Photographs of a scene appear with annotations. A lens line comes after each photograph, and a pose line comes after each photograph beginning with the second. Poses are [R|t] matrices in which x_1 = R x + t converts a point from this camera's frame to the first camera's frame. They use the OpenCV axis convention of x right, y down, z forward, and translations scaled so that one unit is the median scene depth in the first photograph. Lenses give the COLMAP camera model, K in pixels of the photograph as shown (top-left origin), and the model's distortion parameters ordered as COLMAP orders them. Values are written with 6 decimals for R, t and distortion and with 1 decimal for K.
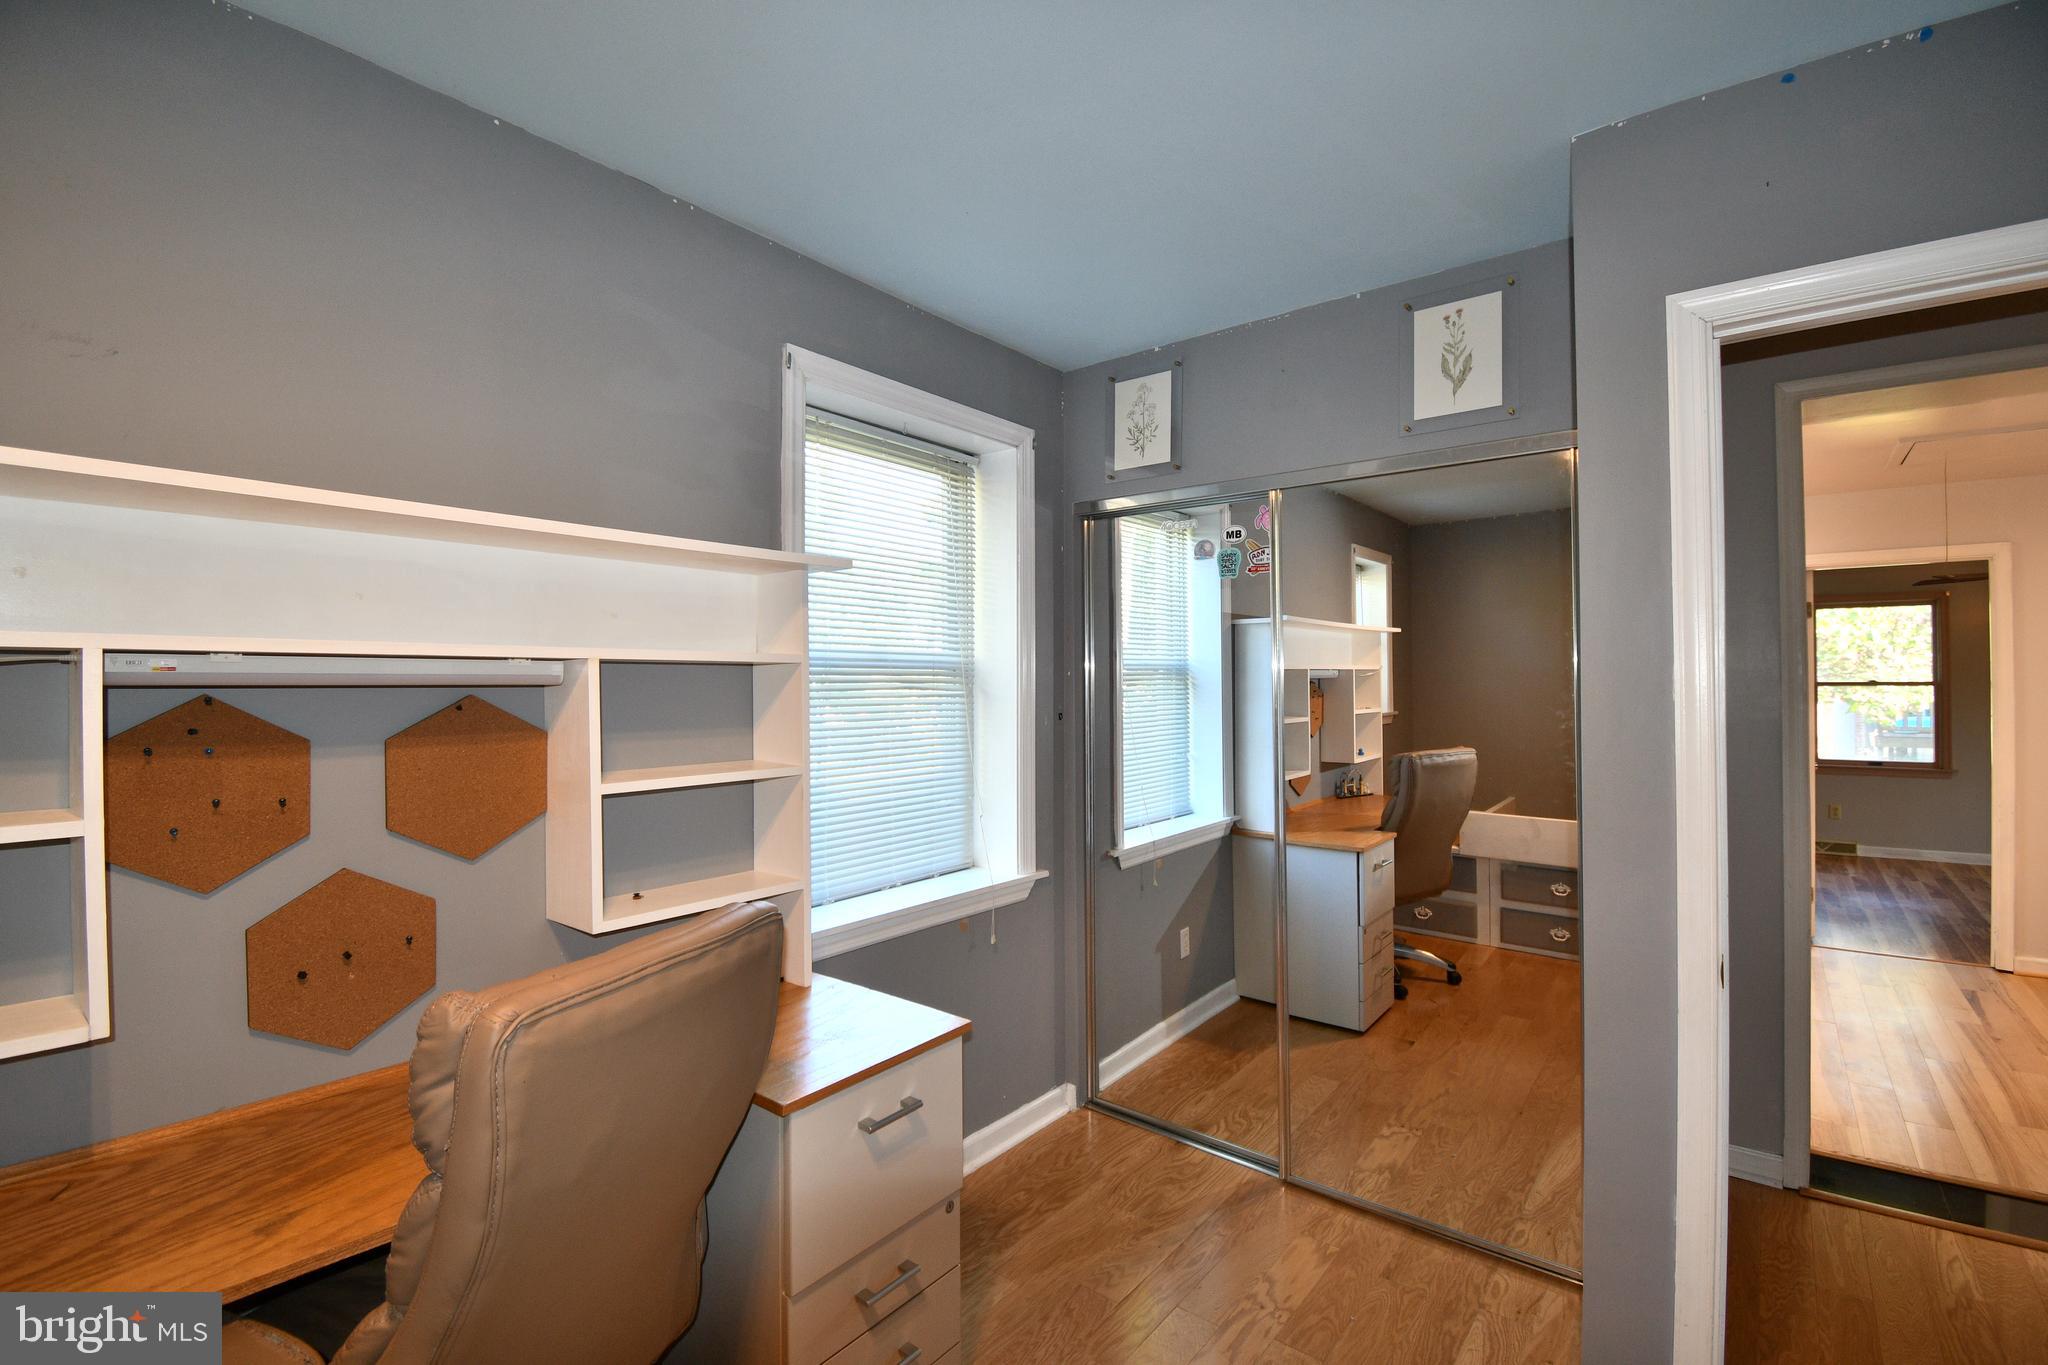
lens RADIAL K [[895.6, 0, 1030.3], [0, 895.6, 674.4], [0, 0, 1]] dist [-0.027467, -0.004562]
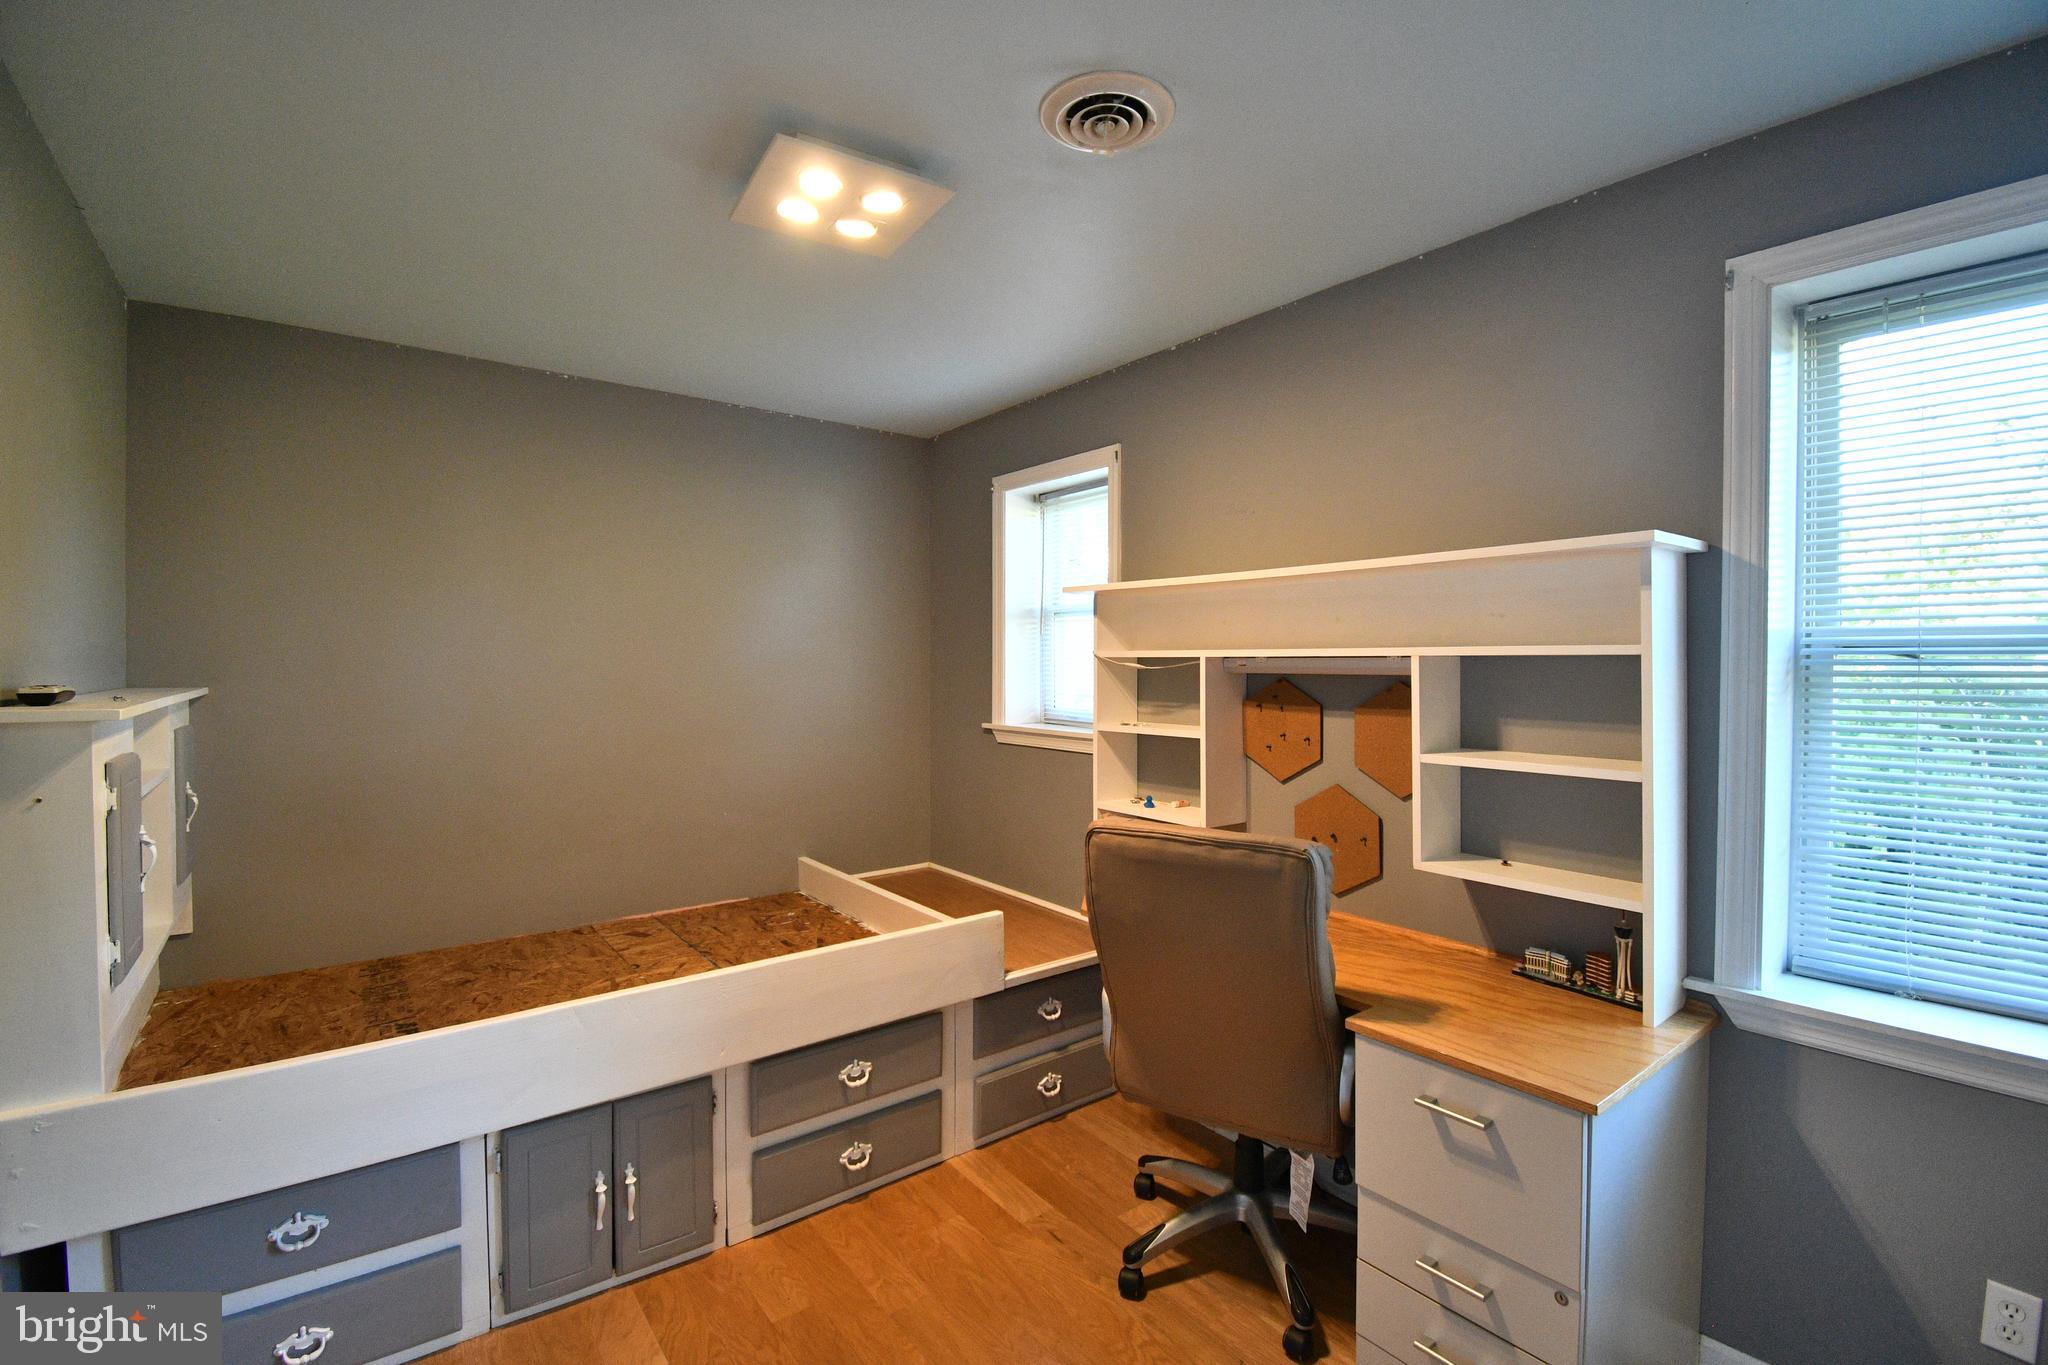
lens RADIAL K [[895.6, 0, 1029.1], [0, 895.6, 676.8], [0, 0, 1]] dist [-0.027467, -0.004562]
pose [[-0.241052, 0.017695, -0.970351, 0.913578], [0.010513, 0.999823, 0.015621, -0.012638], [0.970455, -0.006435, -0.241195, 0.782484]]
